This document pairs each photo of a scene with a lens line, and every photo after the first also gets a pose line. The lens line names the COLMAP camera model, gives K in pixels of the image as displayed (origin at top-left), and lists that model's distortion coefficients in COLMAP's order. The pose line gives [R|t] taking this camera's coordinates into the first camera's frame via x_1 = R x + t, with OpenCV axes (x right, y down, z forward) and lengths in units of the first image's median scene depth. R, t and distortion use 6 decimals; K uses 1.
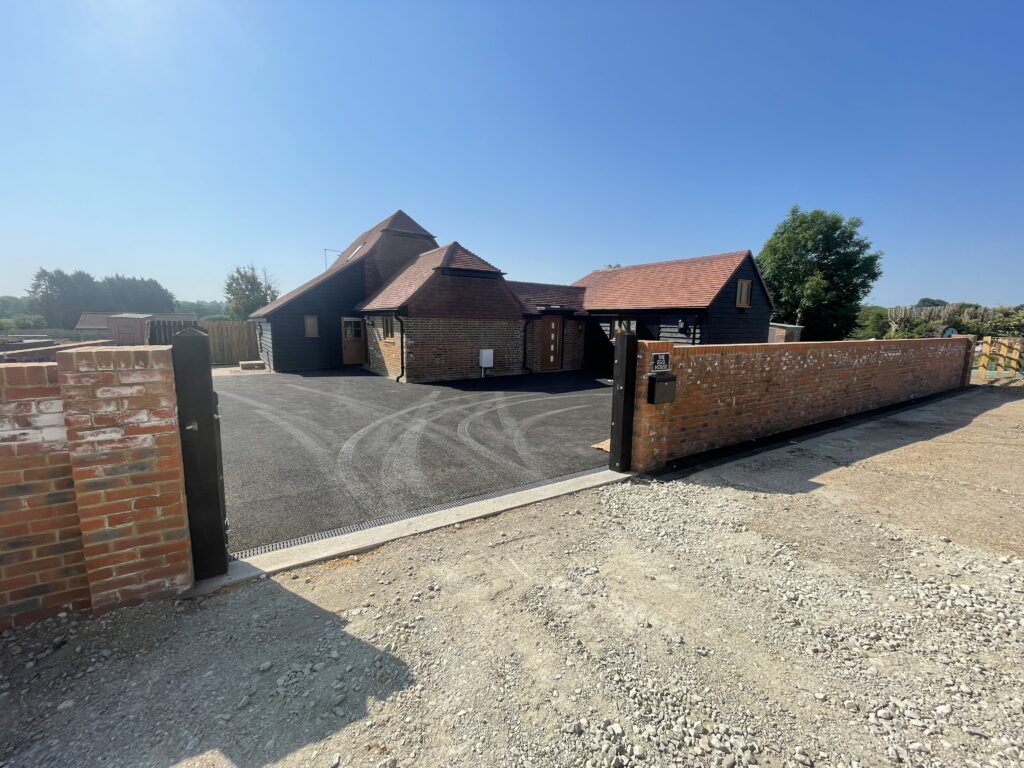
lens RADIAL K [[412.4, 0, 510.5], [0, 412.4, 383.4], [0, 0, 1]] dist [0.001240, 0.000090]
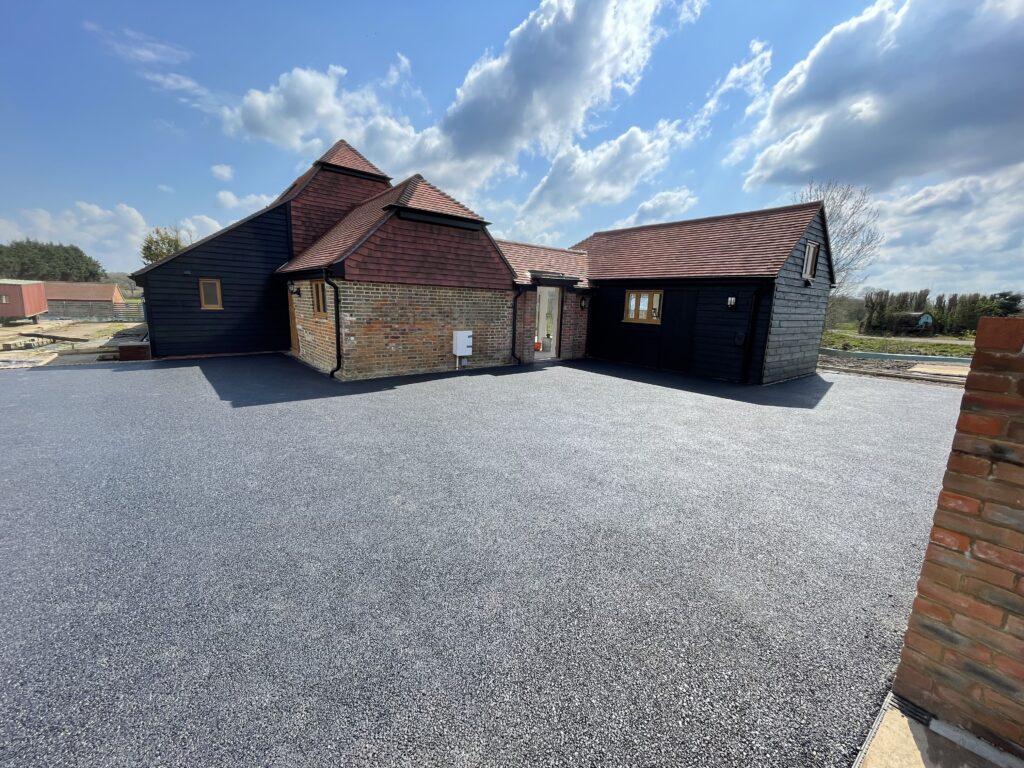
lens RADIAL K [[411.4, 0, 512.8], [0, 411.4, 382.4], [0, 0, 1]] dist [-0.001695, -0.000206]
pose [[0.996545, 0.002752, 0.083014, -0.028911], [-0.006284, 0.999085, 0.042309, -0.022575], [-0.082822, -0.042684, 0.995650, 0.264679]]
